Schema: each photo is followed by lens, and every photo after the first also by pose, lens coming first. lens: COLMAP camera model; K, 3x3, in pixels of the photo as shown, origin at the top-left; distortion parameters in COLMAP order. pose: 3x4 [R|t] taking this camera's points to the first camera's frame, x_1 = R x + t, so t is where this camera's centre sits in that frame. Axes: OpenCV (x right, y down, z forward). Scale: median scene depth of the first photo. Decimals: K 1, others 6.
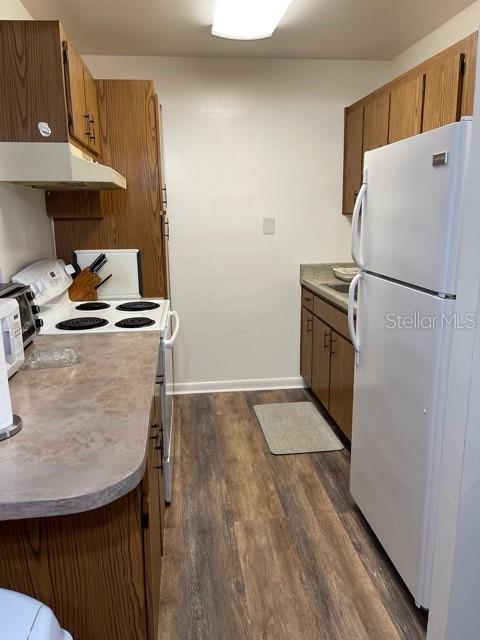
lens RADIAL K [[481.2, 0, 240.0], [0, 481.2, 320.0], [0, 0, 1]] dist [0.069726, -0.102736]
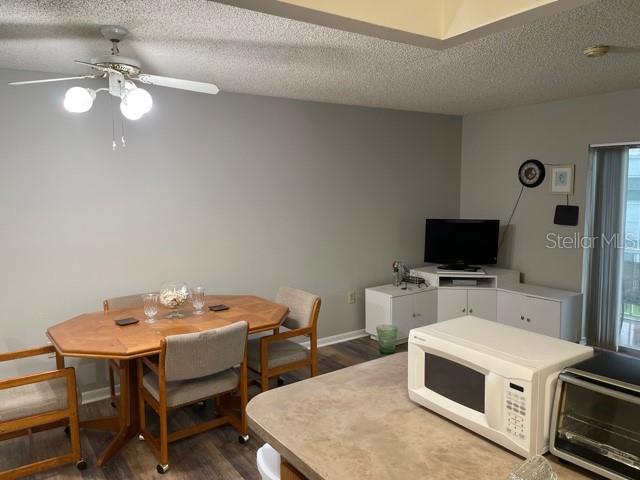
lens RADIAL K [[481.2, 0, 320.0], [0, 481.2, 240.0], [0, 0, 1]] dist [0.069726, -0.102736]
pose [[-0.887458, 0.069854, -0.455565, 0.180030], [-0.081881, 0.948827, 0.304996, -0.525530], [0.453557, 0.307974, -0.836324, 1.730578]]
